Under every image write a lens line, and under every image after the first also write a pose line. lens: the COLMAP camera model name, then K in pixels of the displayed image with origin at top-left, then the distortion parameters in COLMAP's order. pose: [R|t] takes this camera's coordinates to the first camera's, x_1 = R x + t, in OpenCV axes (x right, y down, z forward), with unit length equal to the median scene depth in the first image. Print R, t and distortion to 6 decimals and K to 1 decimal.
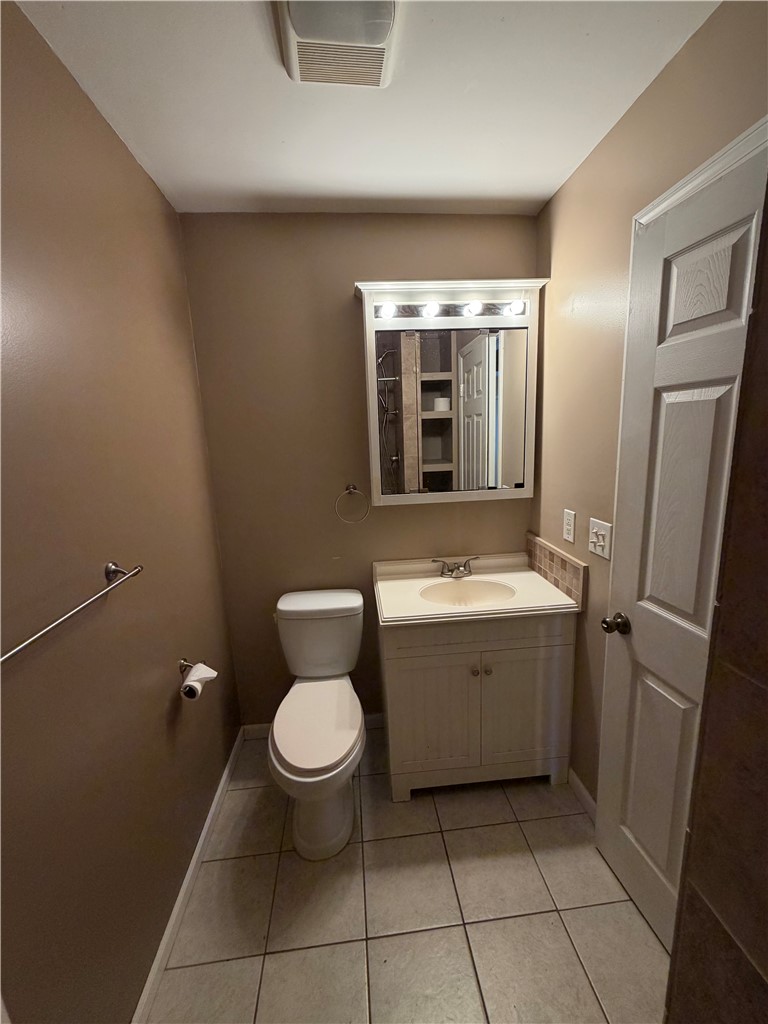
lens RADIAL K [[409.7, 0, 384.0], [0, 409.7, 512.0], [0, 0, 1]] dist [0.000505, 0.000295]
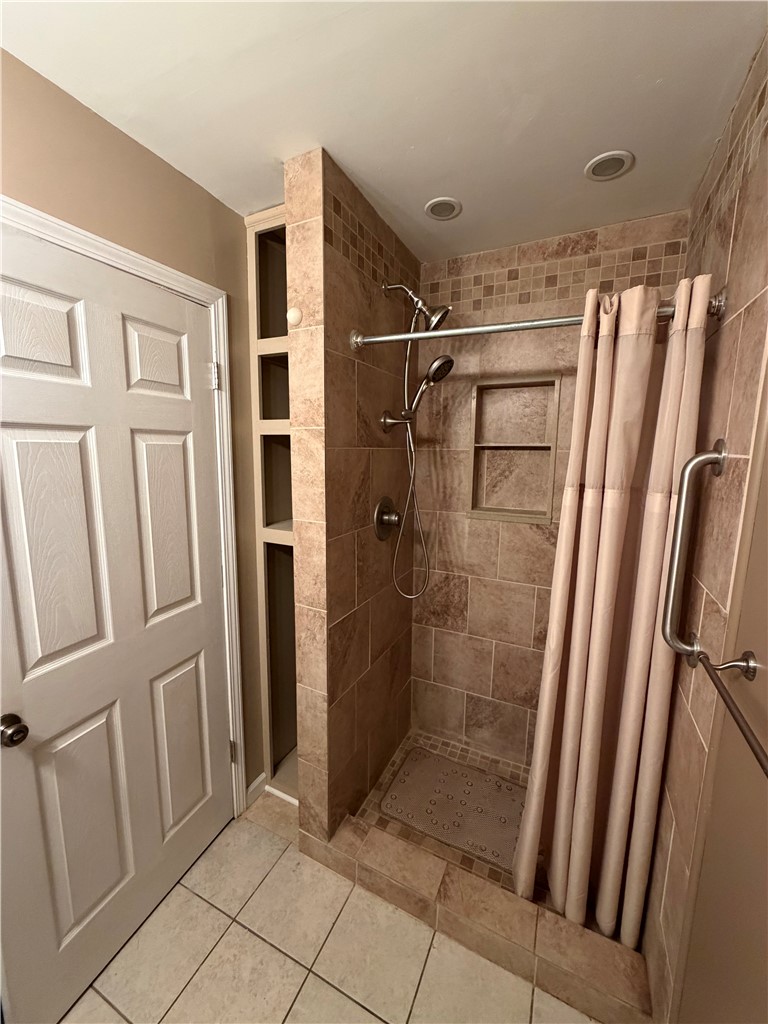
lens RADIAL K [[409.7, 0, 384.0], [0, 409.7, 512.0], [0, 0, 1]] dist [0.000505, 0.000295]
pose [[-0.819946, -0.060277, 0.569258, -0.536588], [0.124185, 0.952028, 0.279680, -0.309119], [-0.558808, 0.300016, -0.773126, 1.465929]]
